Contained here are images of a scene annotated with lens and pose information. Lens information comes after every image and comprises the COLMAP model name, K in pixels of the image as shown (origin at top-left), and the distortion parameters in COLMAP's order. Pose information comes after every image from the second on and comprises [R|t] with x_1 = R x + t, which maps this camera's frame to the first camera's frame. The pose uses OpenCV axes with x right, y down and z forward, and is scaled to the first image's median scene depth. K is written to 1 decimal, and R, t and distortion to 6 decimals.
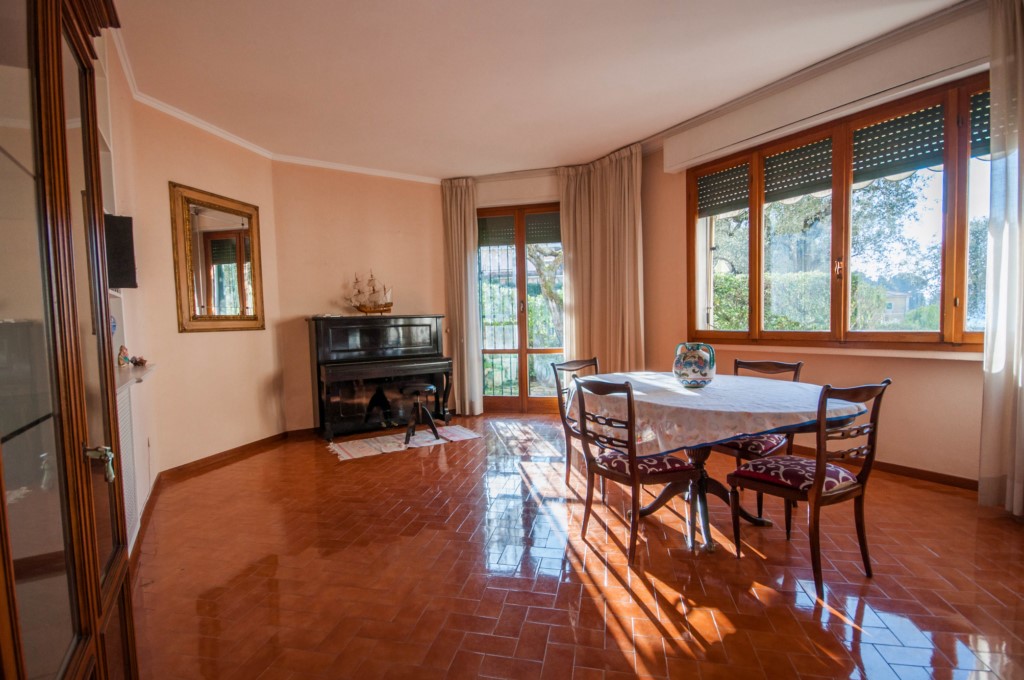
lens RADIAL K [[467.2, 0, 509.9], [0, 467.2, 343.1], [0, 0, 1]] dist [0.004279, -0.007654]
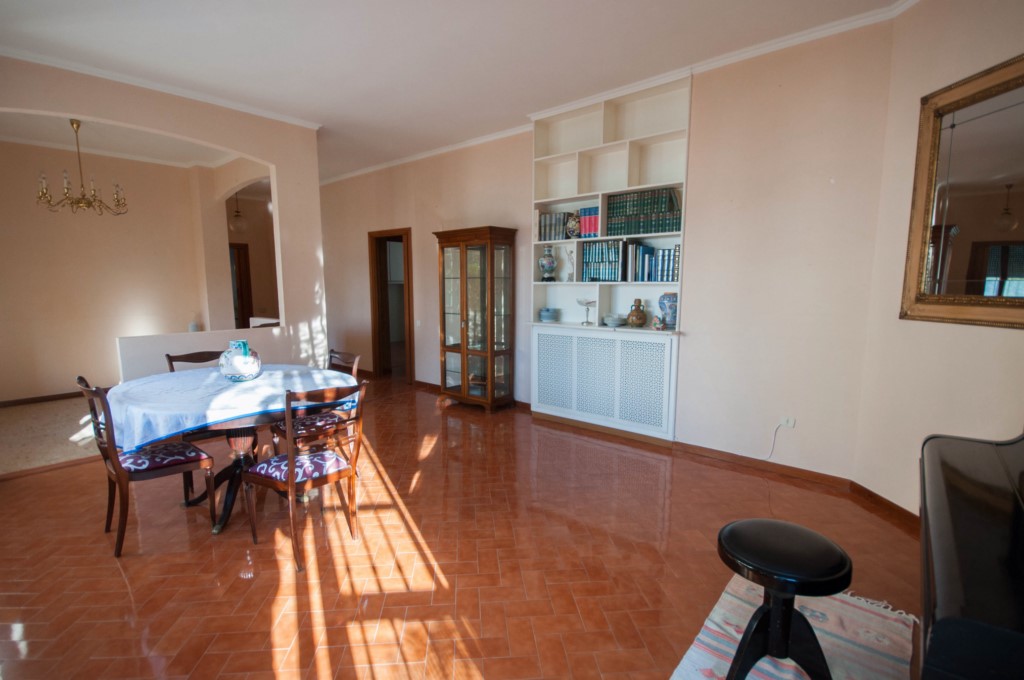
lens RADIAL K [[467.2, 0, 509.9], [0, 467.2, 343.1], [0, 0, 1]] dist [0.004279, -0.007654]
pose [[-0.955003, 0.059887, -0.290486, 0.052912], [0.007701, 0.984079, 0.177564, -0.096006], [0.296495, 0.167337, -0.940260, 1.226041]]
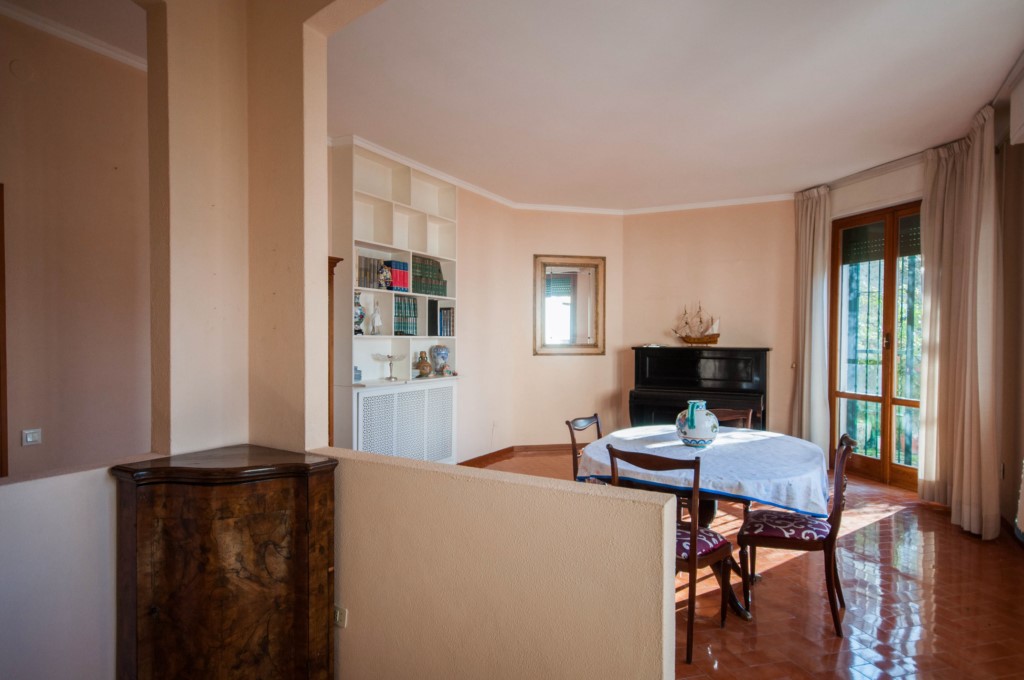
lens RADIAL K [[598.1, 0, 513.7], [0, 598.1, 340.4], [0, 0, 1]] dist [-0.000819, 0.000171]
pose [[0.489372, 0.032086, -0.871485, 0.745286], [-0.062674, 0.998033, 0.001551, -0.056500], [0.869820, 0.053861, 0.490420, 0.013416]]
